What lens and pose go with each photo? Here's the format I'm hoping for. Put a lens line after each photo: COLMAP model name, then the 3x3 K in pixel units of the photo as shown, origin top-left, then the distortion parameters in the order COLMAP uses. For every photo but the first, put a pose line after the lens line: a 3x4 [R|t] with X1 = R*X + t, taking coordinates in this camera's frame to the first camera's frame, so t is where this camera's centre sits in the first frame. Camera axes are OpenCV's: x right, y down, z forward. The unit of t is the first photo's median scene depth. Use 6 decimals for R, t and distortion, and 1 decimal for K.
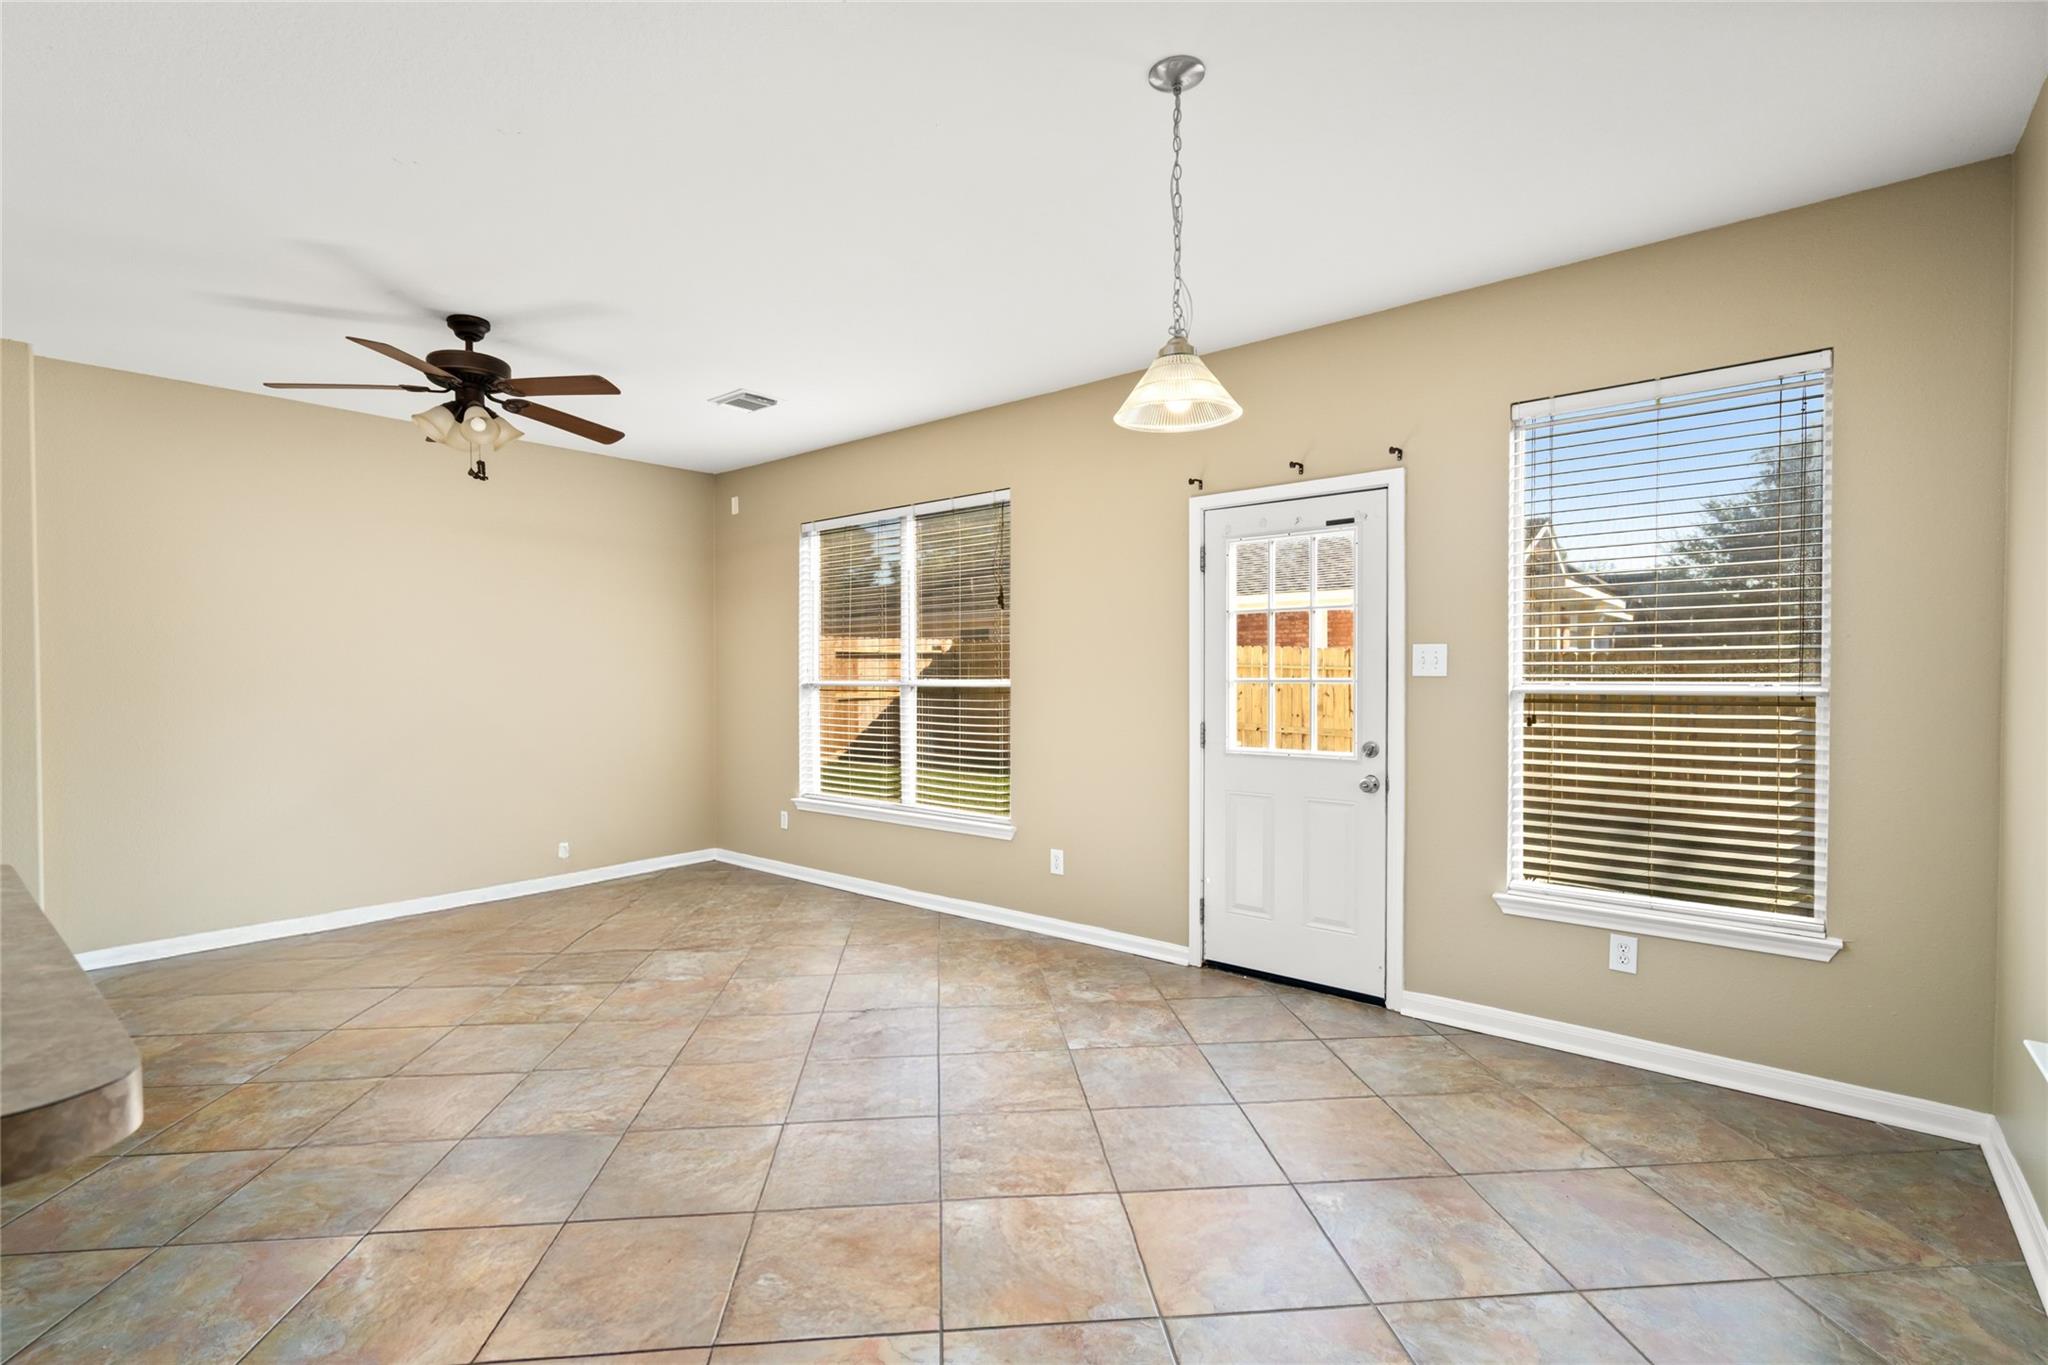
lens RADIAL K [[936.6, 0, 1014.6], [0, 936.6, 685.0], [0, 0, 1]] dist [-0.000836, 0.001242]
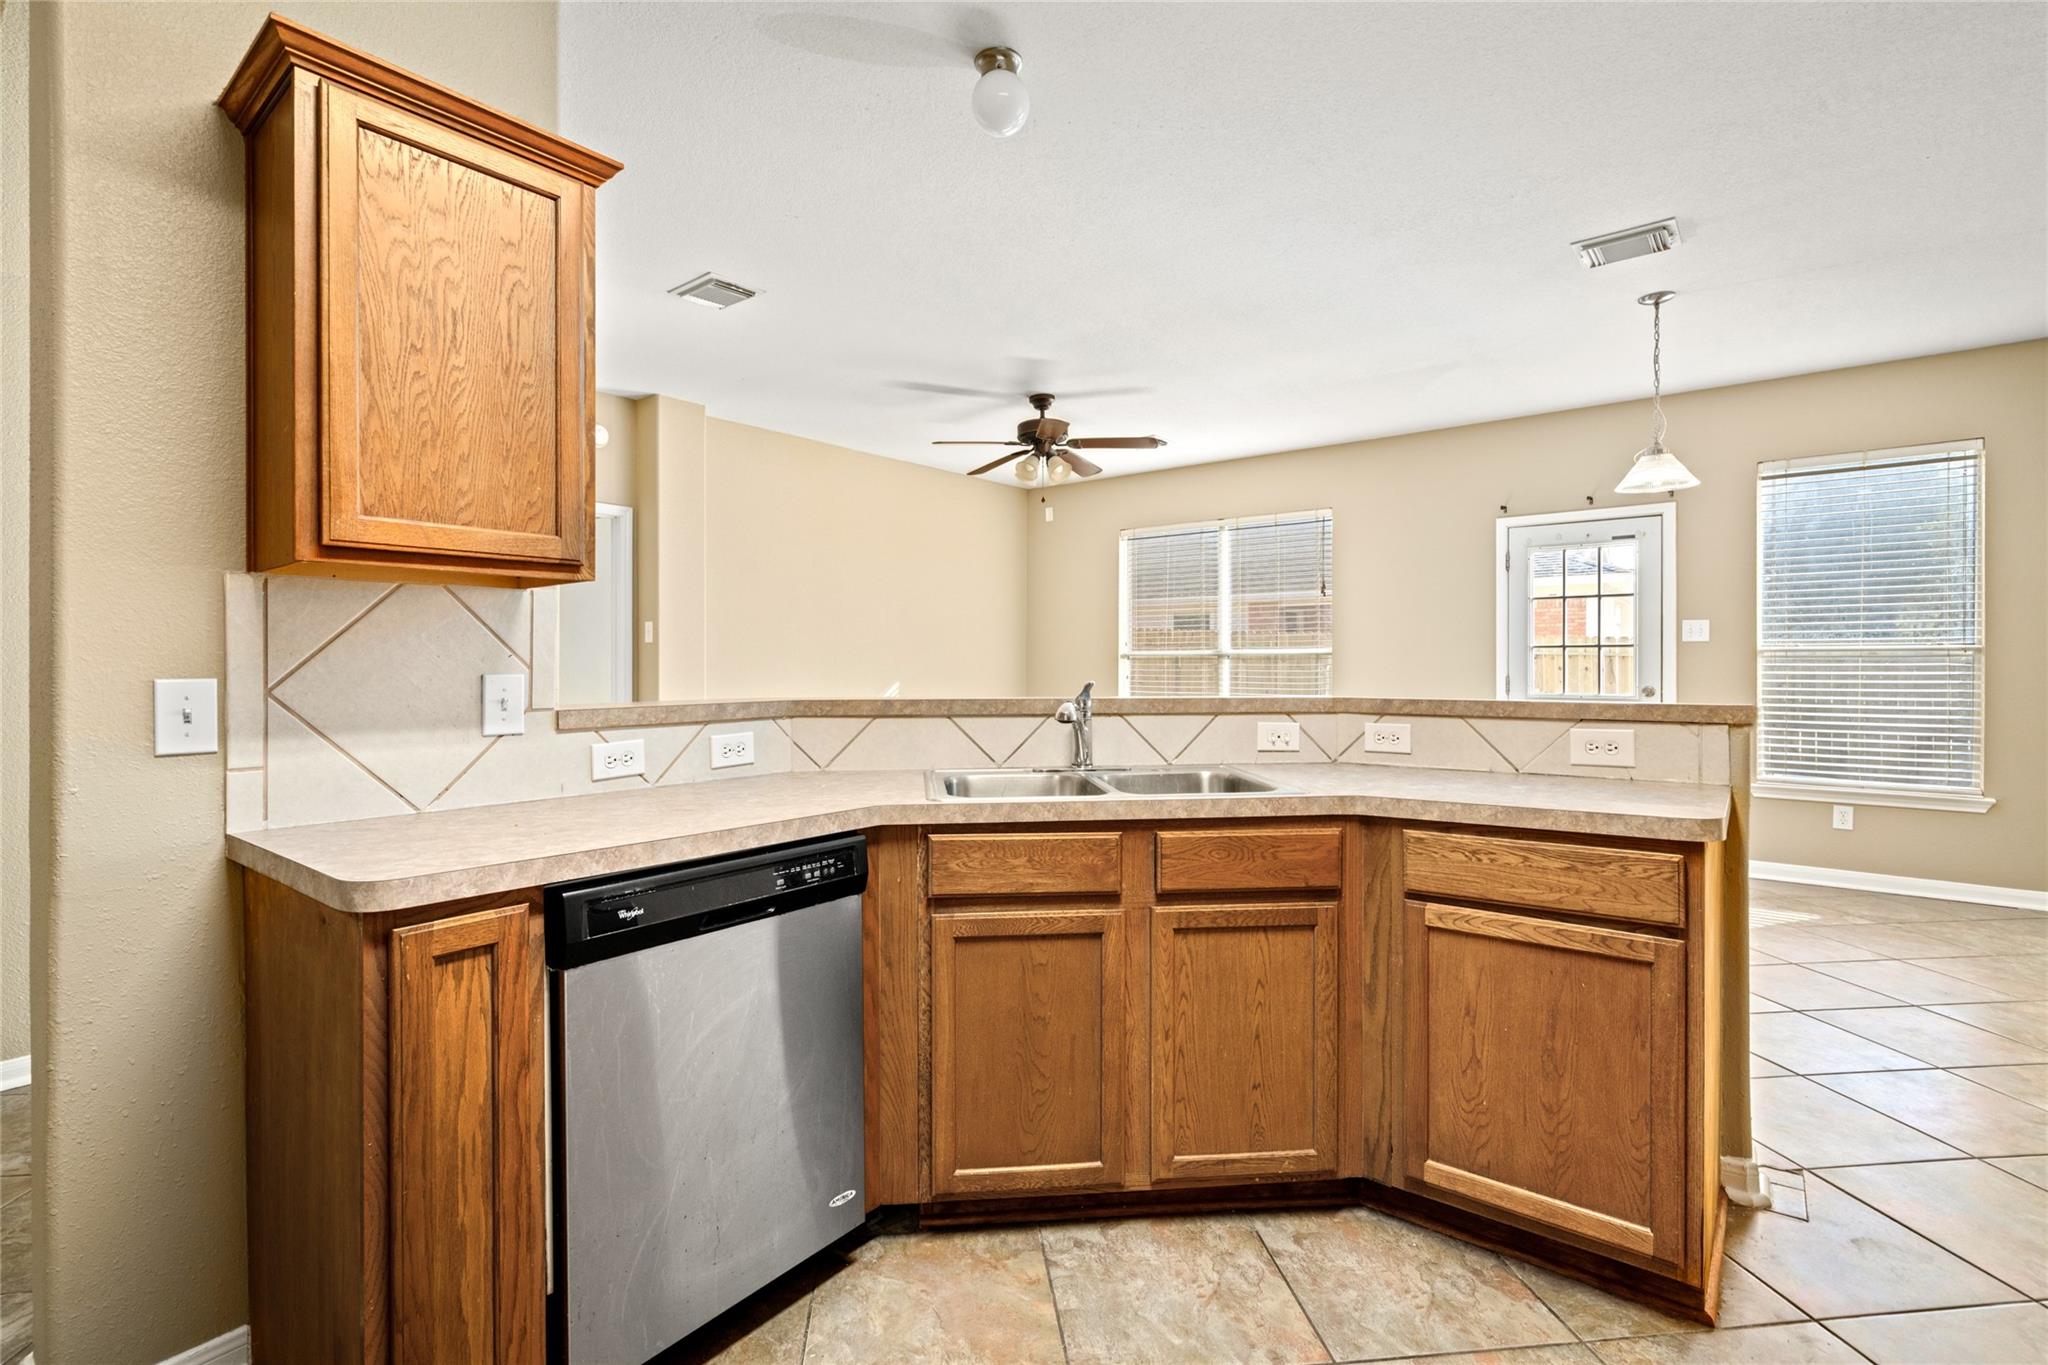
lens RADIAL K [[936.6, 0, 1018.2], [0, 936.6, 670.7], [0, 0, 1]] dist [-0.000836, 0.001242]
pose [[0.999811, 0.001860, 0.019357, -0.598162], [-0.001726, 0.999974, -0.006957, 0.044679], [-0.019369, 0.006922, 0.999788, -0.426175]]
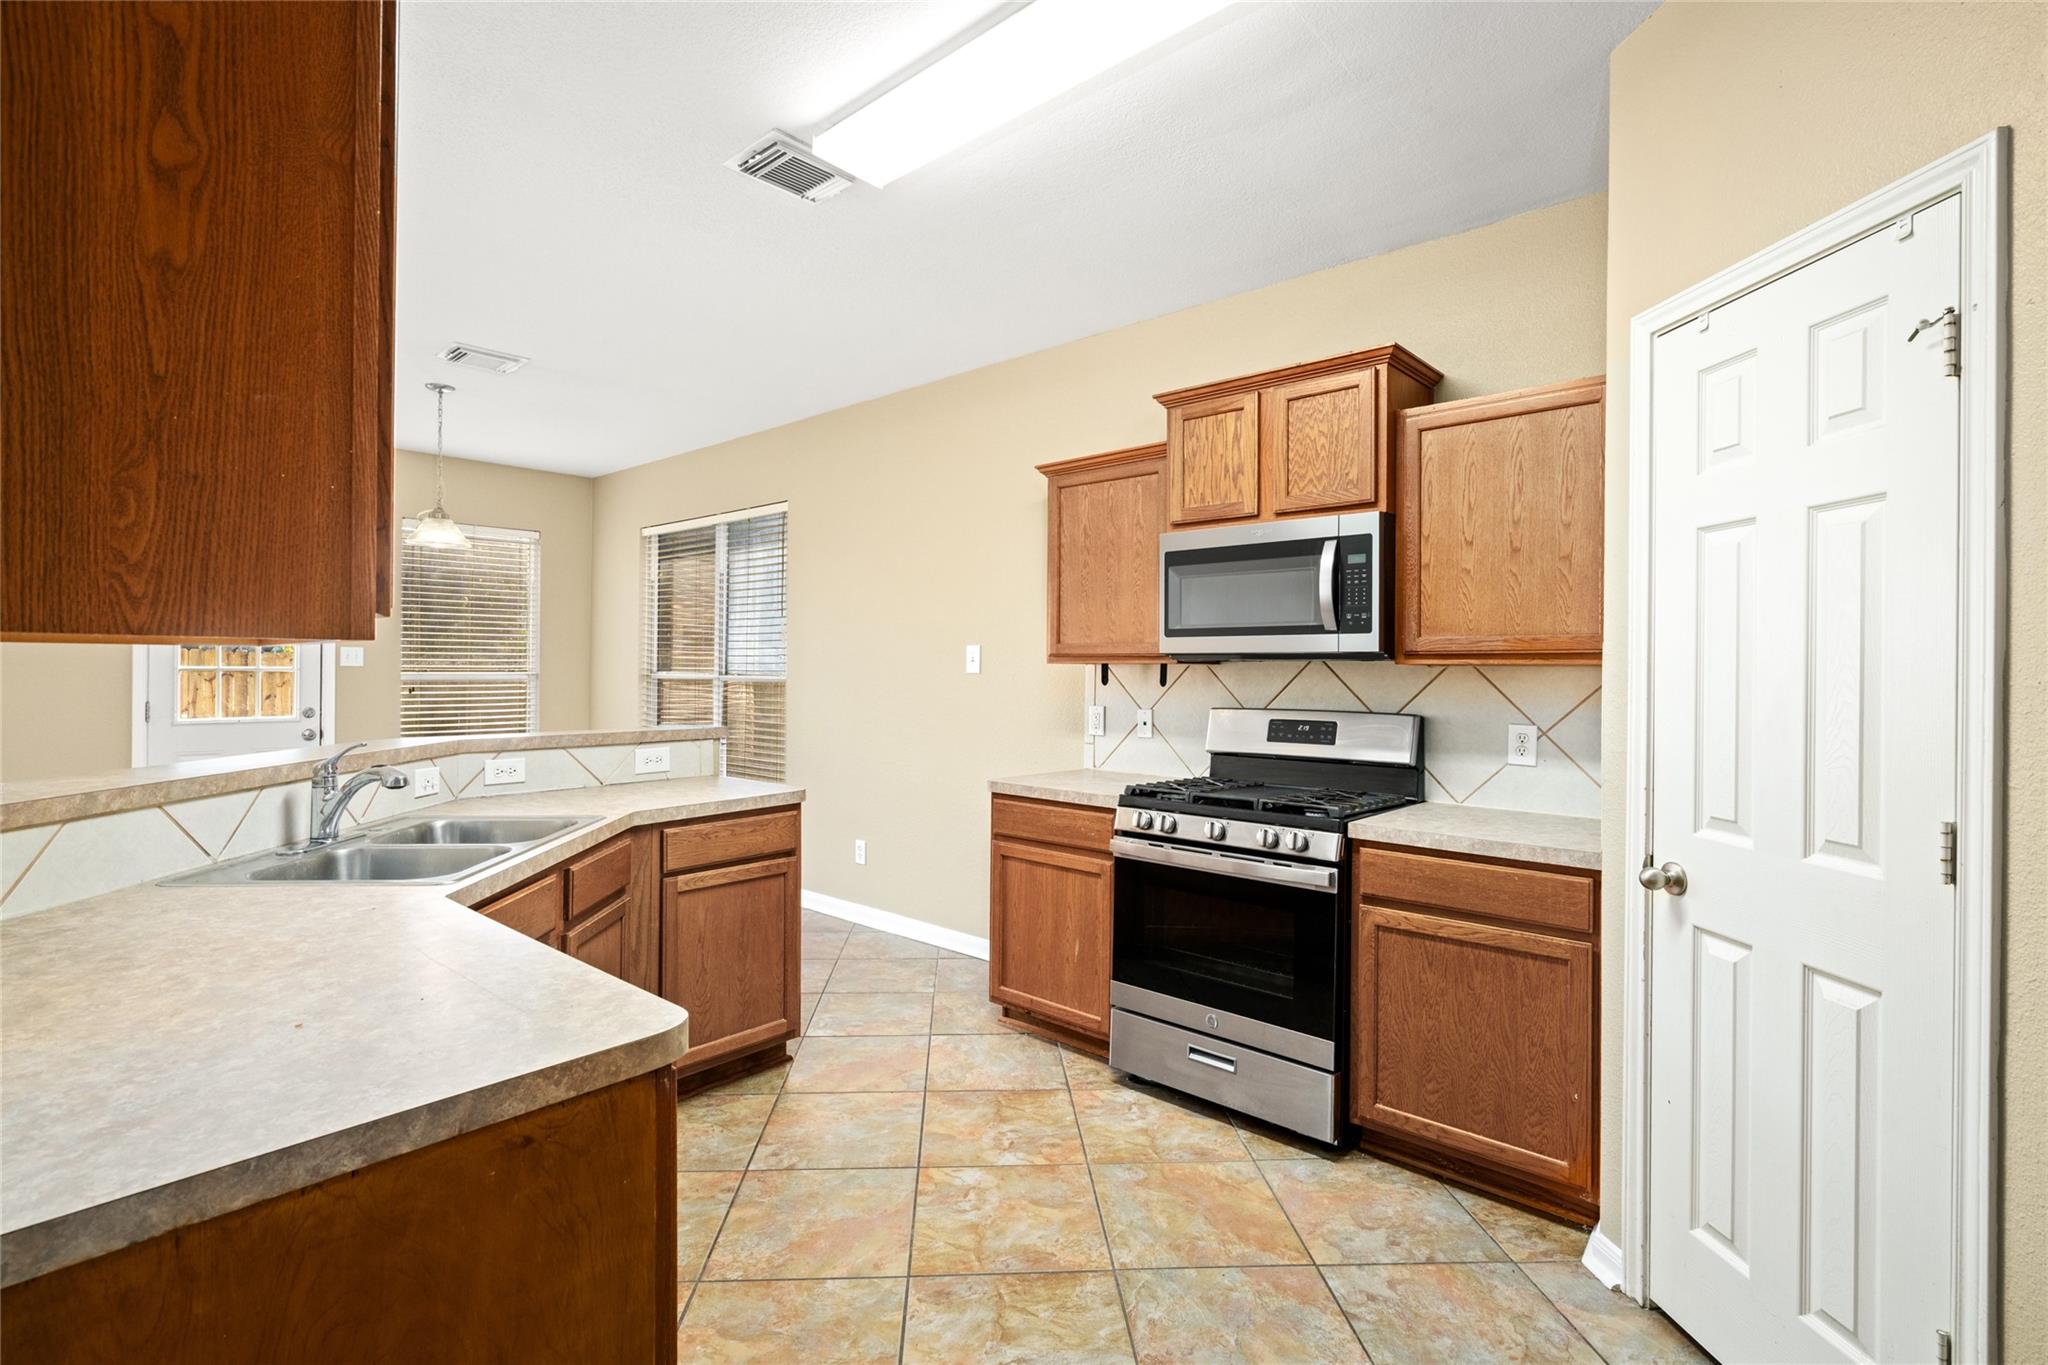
lens RADIAL K [[936.6, 0, 1025.6], [0, 936.6, 675.0], [0, 0, 1]] dist [-0.000836, 0.001242]
pose [[0.026729, -0.002134, 0.999640, -1.077067], [0.006430, 0.999977, 0.001963, 0.009482], [-0.999622, 0.006376, 0.026742, -0.225699]]
